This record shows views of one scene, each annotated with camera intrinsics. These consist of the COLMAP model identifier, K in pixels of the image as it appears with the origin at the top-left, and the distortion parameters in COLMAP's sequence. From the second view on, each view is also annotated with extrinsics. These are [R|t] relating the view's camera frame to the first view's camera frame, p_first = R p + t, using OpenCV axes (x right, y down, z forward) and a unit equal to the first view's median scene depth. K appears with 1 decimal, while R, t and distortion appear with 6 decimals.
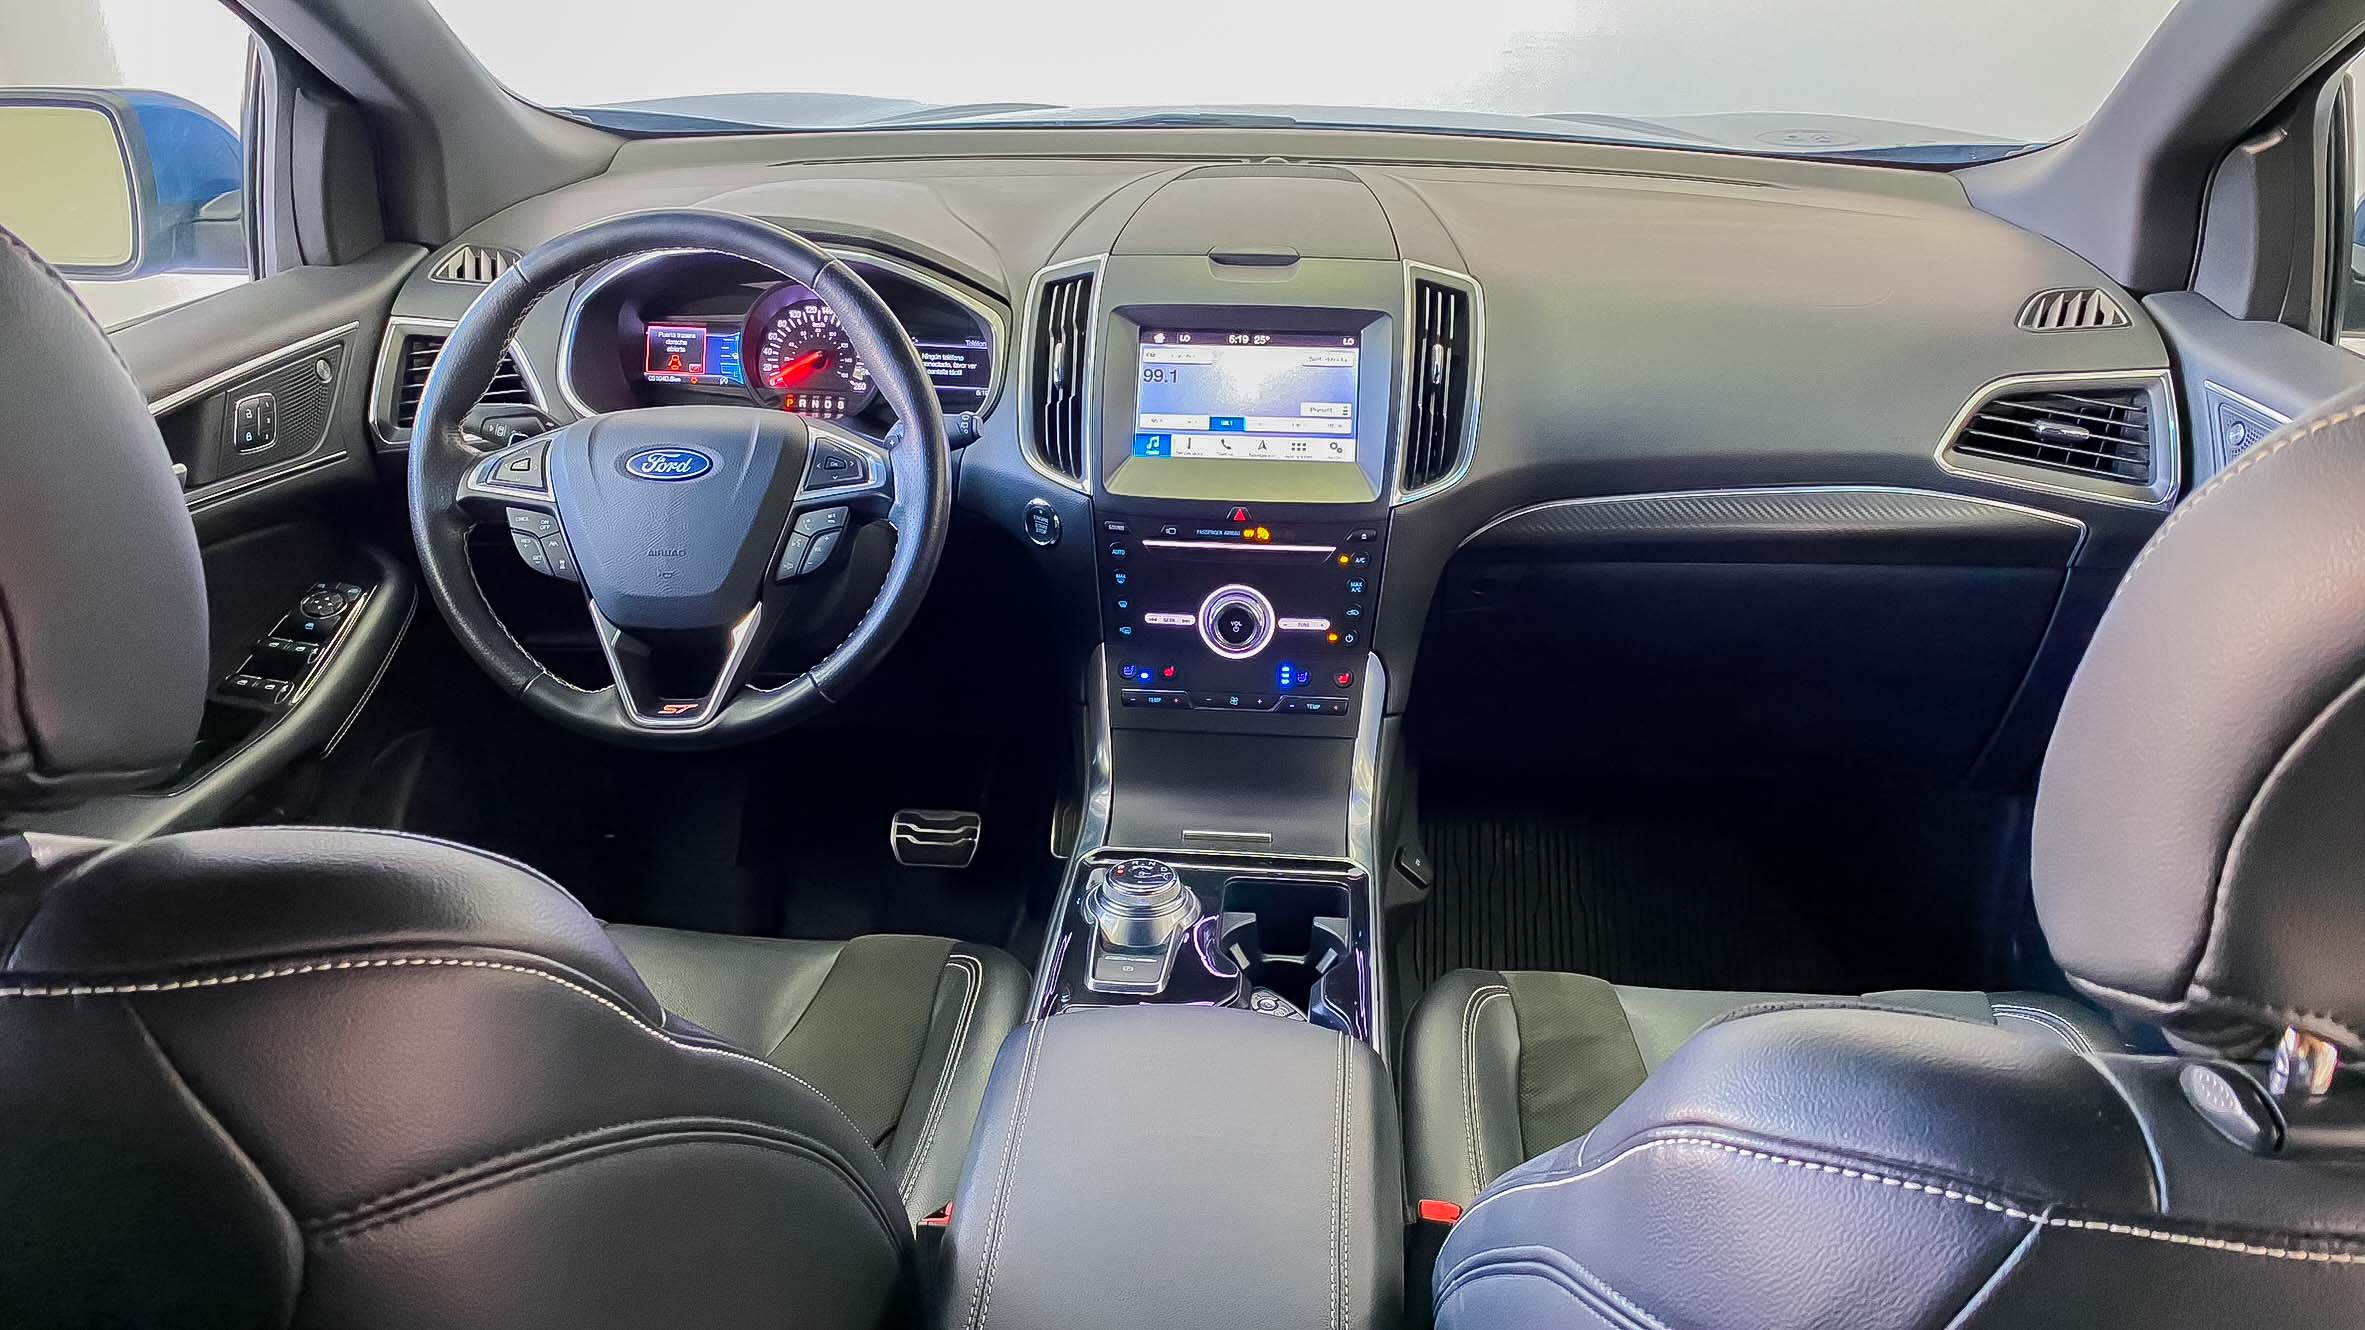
lens RADIAL K [[1787.3, 0, 1198.2], [0, 1787.3, 642.0], [0, 0, 1]] dist [0.134136, -0.326168]
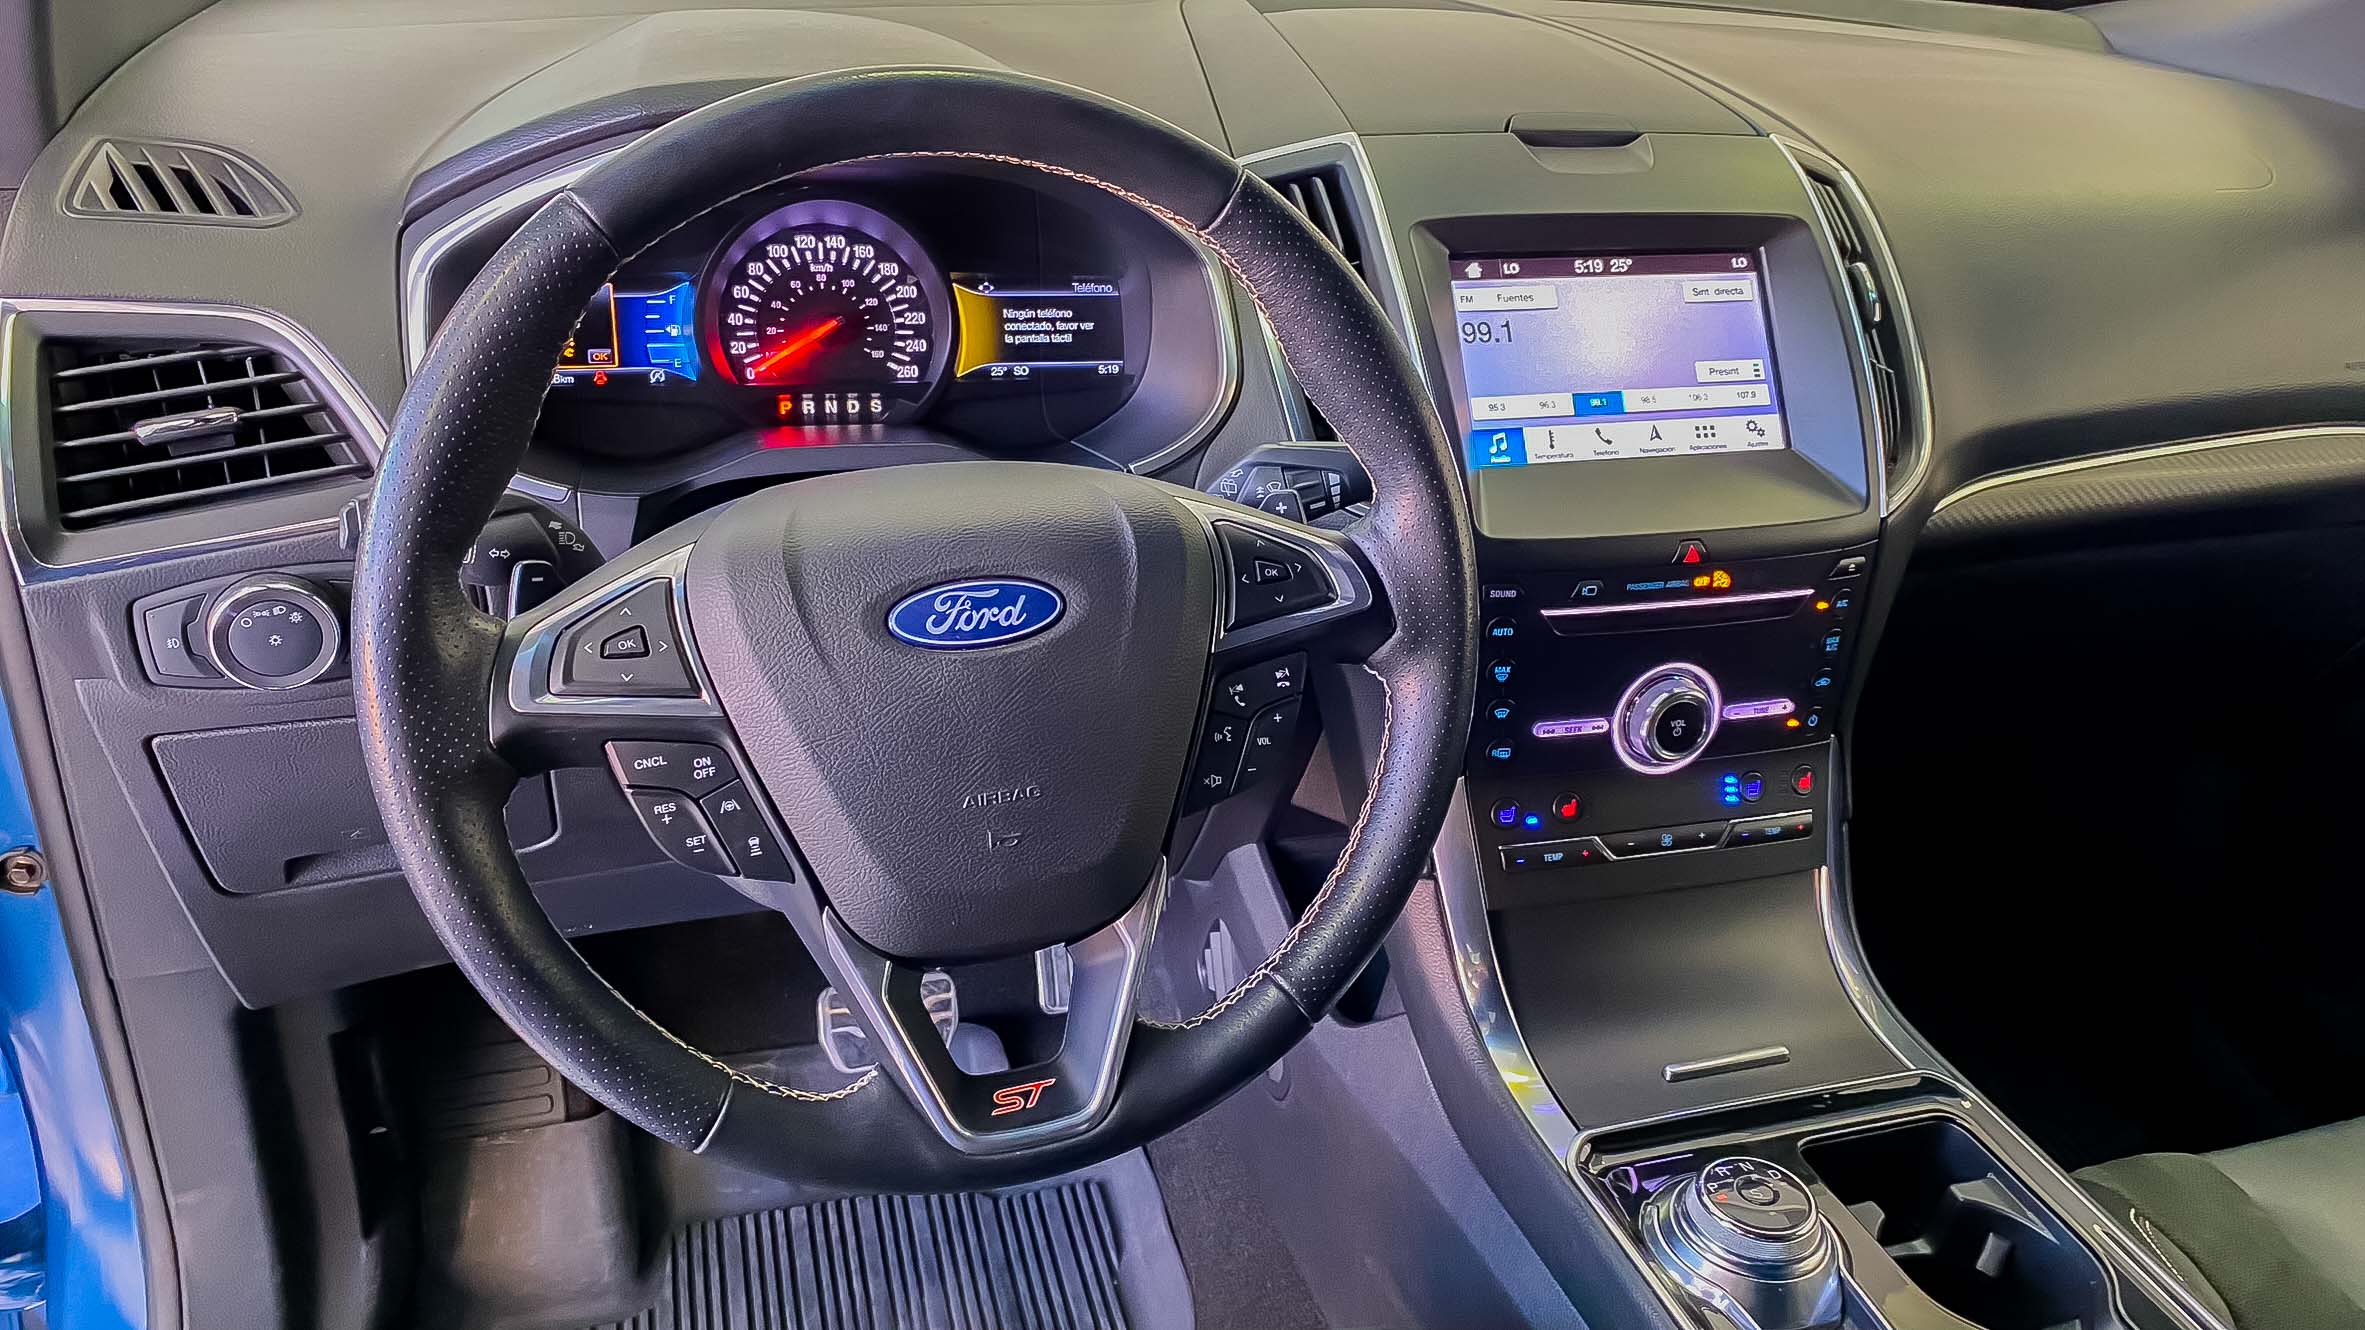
lens RADIAL K [[1787.3, 0, 1198.2], [0, 1787.3, 642.0], [0, 0, 1]] dist [0.134136, -0.326168]
pose [[0.925771, -0.119427, 0.358728, -0.353887], [0.091240, 0.991329, 0.094566, -0.112218], [-0.366912, -0.054816, 0.928639, 0.461422]]
